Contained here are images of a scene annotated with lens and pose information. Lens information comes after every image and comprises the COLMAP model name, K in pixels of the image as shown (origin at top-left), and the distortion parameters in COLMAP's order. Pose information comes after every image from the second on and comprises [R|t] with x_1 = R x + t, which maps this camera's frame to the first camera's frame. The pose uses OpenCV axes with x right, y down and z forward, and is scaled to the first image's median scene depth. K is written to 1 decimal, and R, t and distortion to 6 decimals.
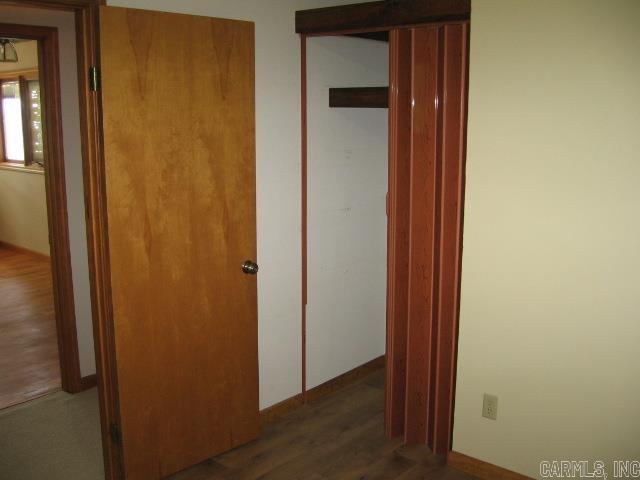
lens RADIAL K [[681.5, 0, 320.2], [0, 681.5, 240.4], [0, 0, 1]] dist [-0.098675, 0.000000]
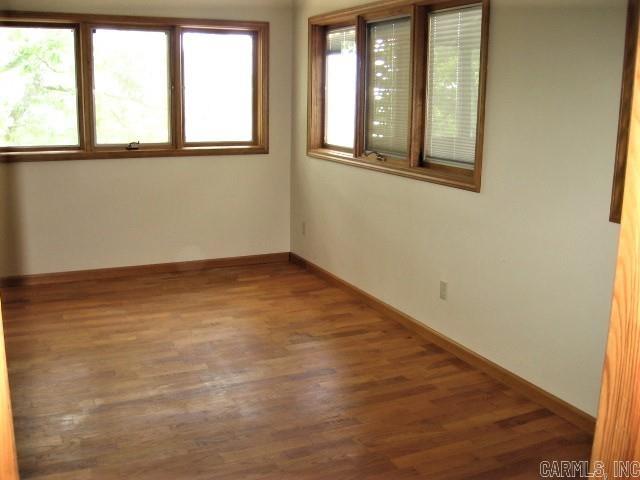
lens RADIAL K [[681.5, 0, 319.8], [0, 681.5, 239.5], [0, 0, 1]] dist [-0.098675, 0.000000]
pose [[0.915389, 0.098427, -0.390353, -0.208727], [-0.092805, 0.995128, 0.033289, -0.050602], [0.391728, 0.005754, 0.920063, 0.381523]]
